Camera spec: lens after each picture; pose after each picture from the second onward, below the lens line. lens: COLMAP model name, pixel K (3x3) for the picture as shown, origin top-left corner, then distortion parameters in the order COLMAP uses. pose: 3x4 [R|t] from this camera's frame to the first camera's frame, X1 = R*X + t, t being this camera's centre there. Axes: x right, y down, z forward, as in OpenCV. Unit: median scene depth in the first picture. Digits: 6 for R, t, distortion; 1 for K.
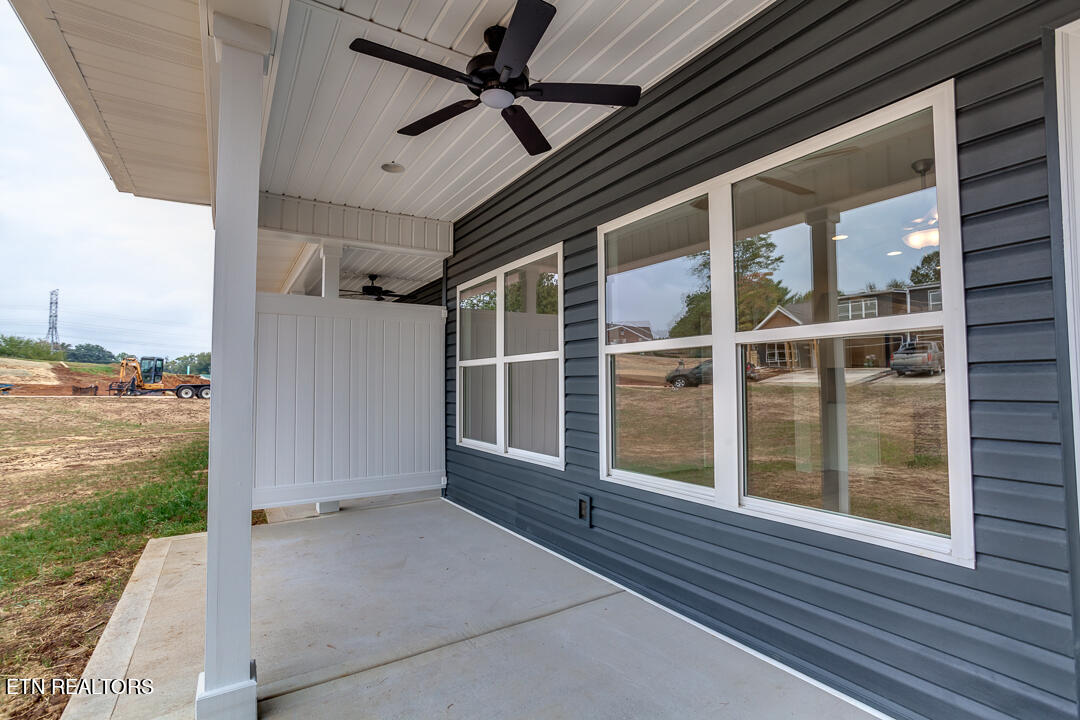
lens RADIAL K [[524.1, 0, 539.6], [0, 524.1, 360.9], [0, 0, 1]] dist [-0.031030, 0.005645]
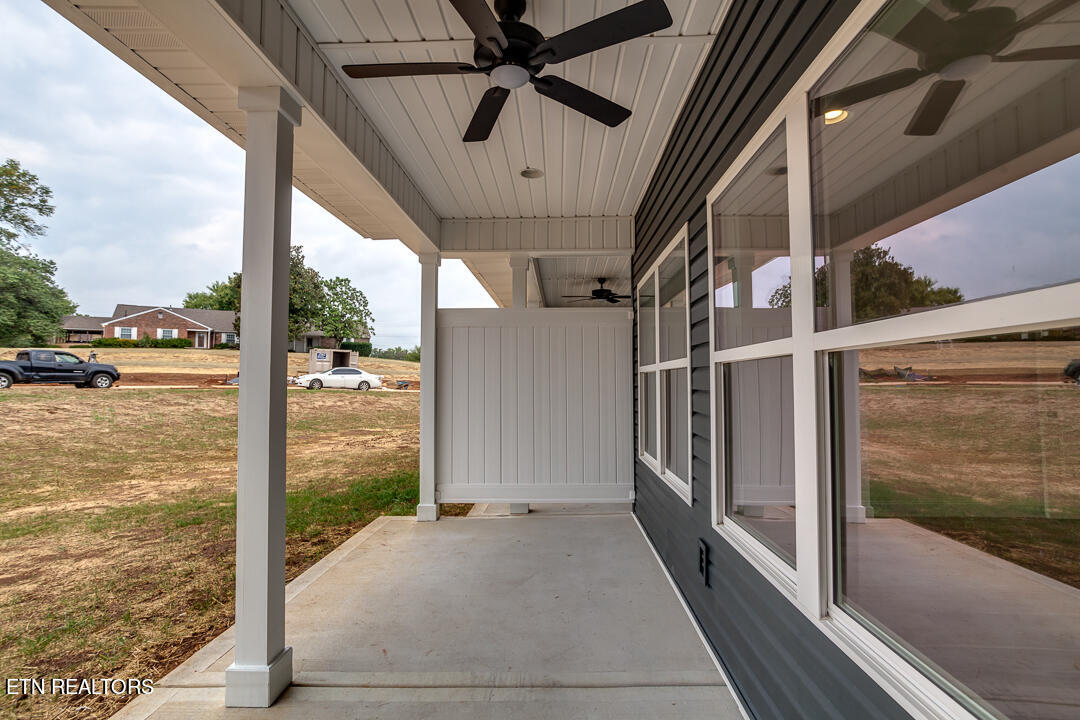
lens RADIAL K [[524.1, 0, 538.4], [0, 524.1, 359.4], [0, 0, 1]] dist [-0.031030, 0.005645]
pose [[0.828186, -0.016943, -0.560198, 0.298277], [0.018842, 0.999820, -0.002384, -0.019057], [0.560137, -0.008580, 0.828356, 0.206880]]
